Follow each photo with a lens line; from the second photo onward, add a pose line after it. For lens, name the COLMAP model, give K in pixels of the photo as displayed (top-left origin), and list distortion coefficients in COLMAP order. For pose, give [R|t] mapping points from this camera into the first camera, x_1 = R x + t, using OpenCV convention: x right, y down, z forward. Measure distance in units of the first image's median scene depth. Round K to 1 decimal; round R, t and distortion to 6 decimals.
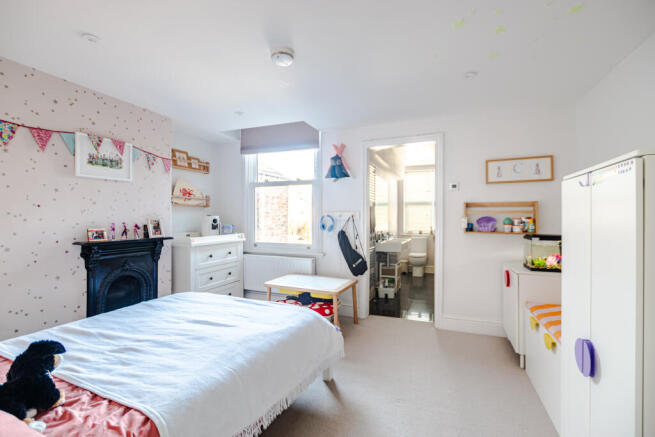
lens RADIAL K [[298.8, 0, 327.5], [0, 298.8, 218.5], [0, 0, 1]] dist [-0.002221, -0.000331]
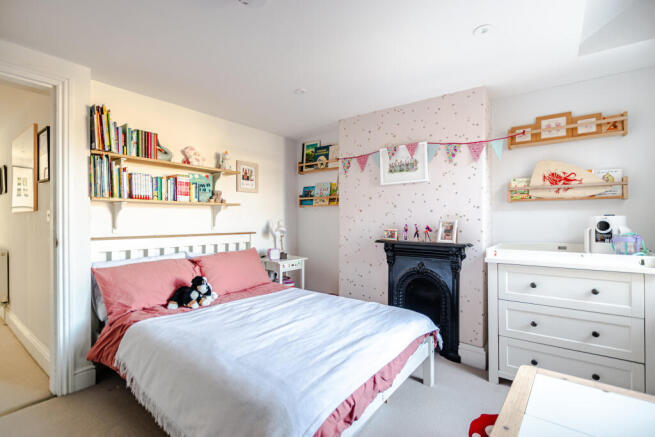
lens RADIAL K [[298.8, 0, 327.5], [0, 298.8, 218.5], [0, 0, 1]] dist [-0.002221, -0.000331]
pose [[-0.258778, 0.003404, -0.965931, 0.342816], [-0.000958, 0.999992, 0.003781, -0.008219], [0.965936, 0.001904, -0.258773, 0.944250]]
